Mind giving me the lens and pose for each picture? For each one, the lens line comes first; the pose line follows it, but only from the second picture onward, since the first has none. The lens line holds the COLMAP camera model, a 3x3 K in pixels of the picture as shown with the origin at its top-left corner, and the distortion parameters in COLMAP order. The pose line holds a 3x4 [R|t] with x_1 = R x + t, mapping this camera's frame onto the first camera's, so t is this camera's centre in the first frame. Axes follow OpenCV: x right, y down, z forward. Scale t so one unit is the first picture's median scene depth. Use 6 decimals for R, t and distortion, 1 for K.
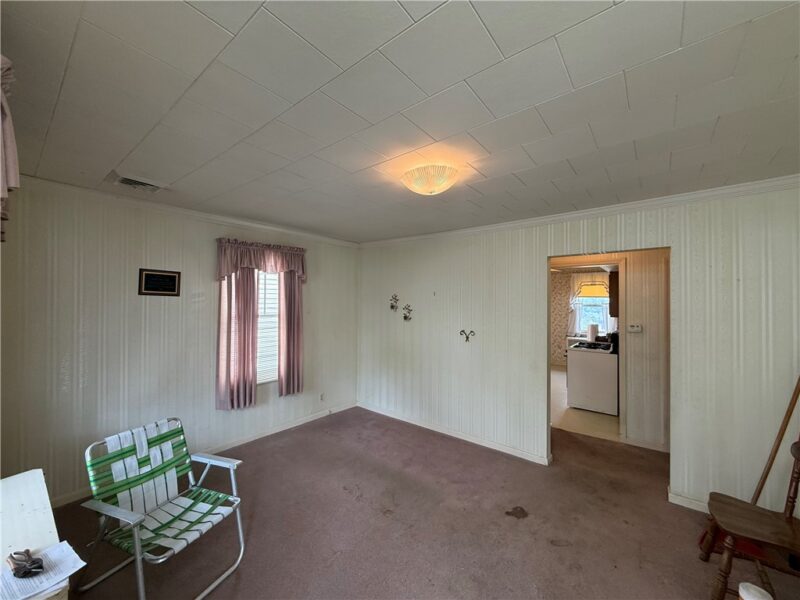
lens RADIAL K [[318.3, 0, 399.4], [0, 318.3, 297.9], [0, 0, 1]] dist [-0.000068, -0.000655]
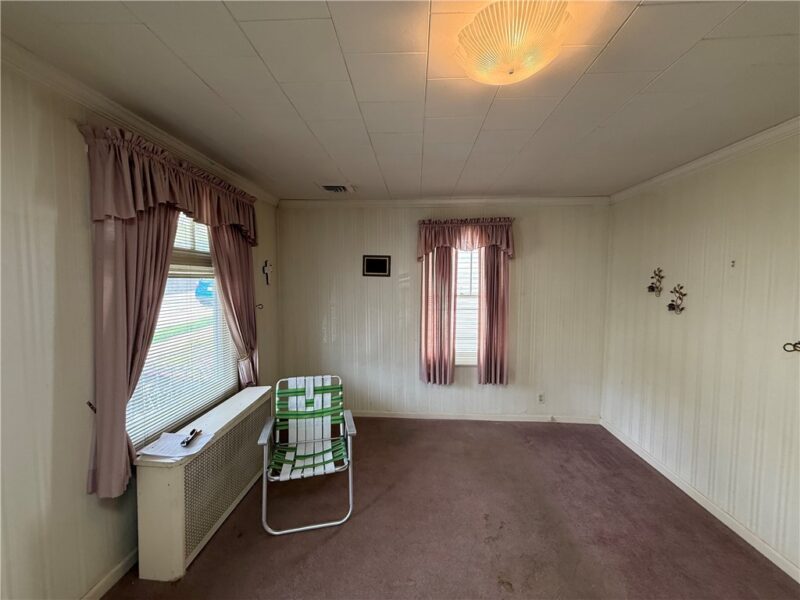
lens RADIAL K [[318.3, 0, 399.5], [0, 318.3, 299.1], [0, 0, 1]] dist [-0.000068, -0.000655]
pose [[0.581915, 0.039750, -0.812277, 0.254815], [0.012234, 0.998264, 0.057616, 0.009122], [0.813157, -0.043465, 0.580419, 0.308188]]
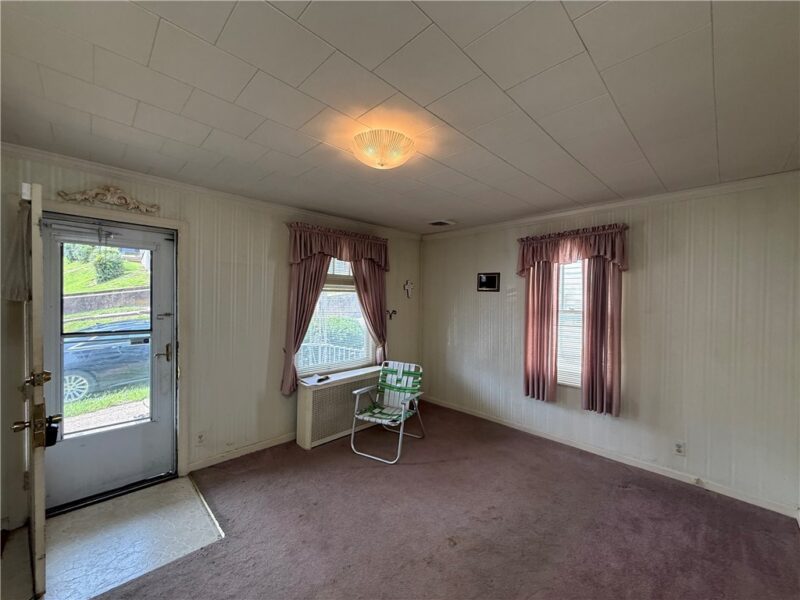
lens RADIAL K [[318.3, 0, 400.6], [0, 318.3, 299.0], [0, 0, 1]] dist [-0.000068, -0.000655]
pose [[-0.116525, -0.006712, -0.993165, 0.568804], [-0.001141, 0.999977, -0.006624, 0.029457], [0.993187, 0.000361, -0.116530, 0.675701]]
